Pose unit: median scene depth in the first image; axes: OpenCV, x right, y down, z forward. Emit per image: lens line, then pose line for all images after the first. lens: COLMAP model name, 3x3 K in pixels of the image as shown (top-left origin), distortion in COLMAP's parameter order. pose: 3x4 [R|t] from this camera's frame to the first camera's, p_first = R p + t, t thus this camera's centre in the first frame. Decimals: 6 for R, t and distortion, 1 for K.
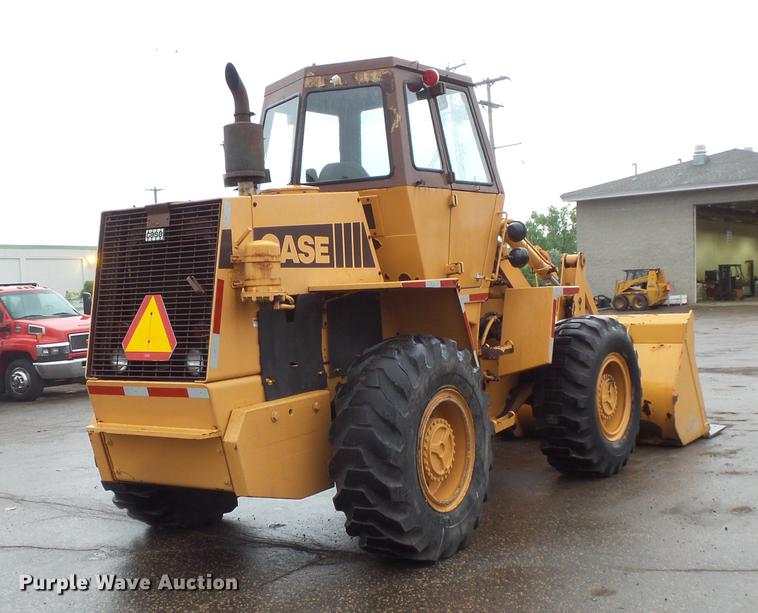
lens RADIAL K [[914.9, 0, 380.2], [0, 914.9, 277.6], [0, 0, 1]] dist [-0.004058, -0.001879]
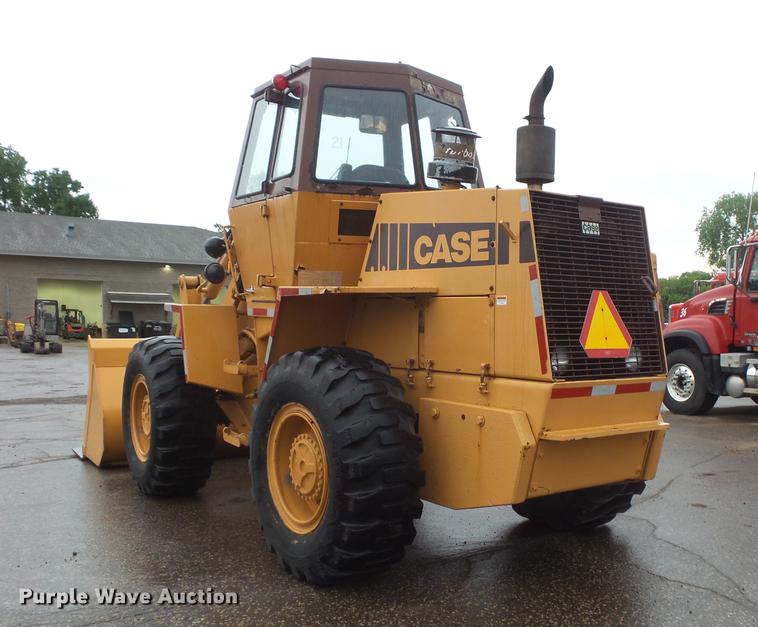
lens RADIAL K [[864.4, 0, 379.0], [0, 864.4, 313.5], [0, 0, 1]] dist [0.017307, 0.021245]
pose [[0.307298, 0.052627, 0.950157, -1.160620], [-0.034336, 0.998433, -0.044196, 0.089542], [-0.950994, -0.019044, 0.308623, 0.916747]]
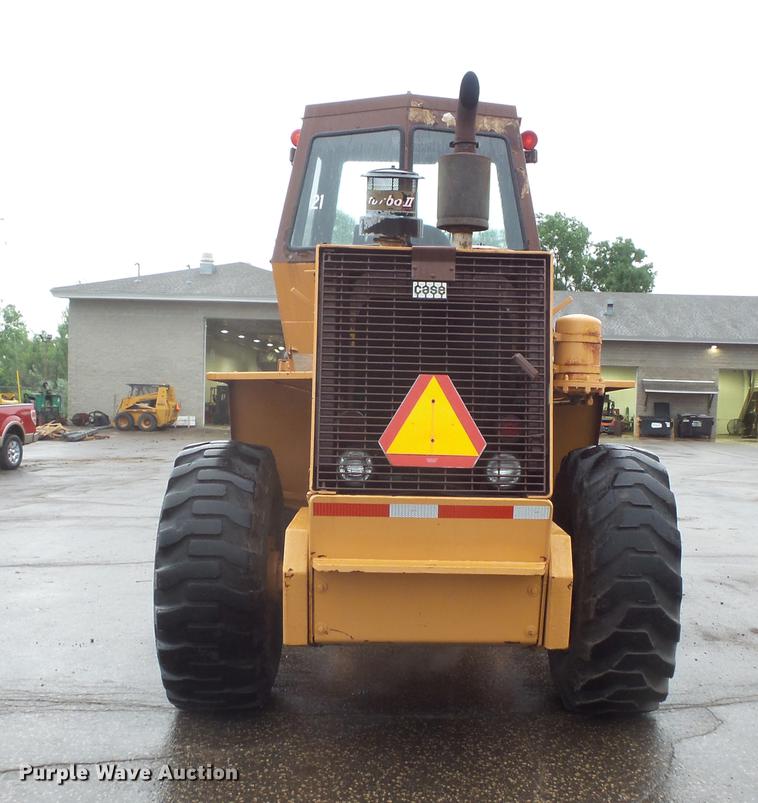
lens RADIAL K [[1044.2, 0, 379.0], [0, 1044.2, 401.5], [0, 0, 1]] dist [0.006307, -0.007463]
pose [[0.816120, 0.061232, 0.574629, -0.727917], [-0.064349, 0.997816, -0.014935, 0.053037], [-0.574288, -0.024788, 0.818278, 0.354821]]
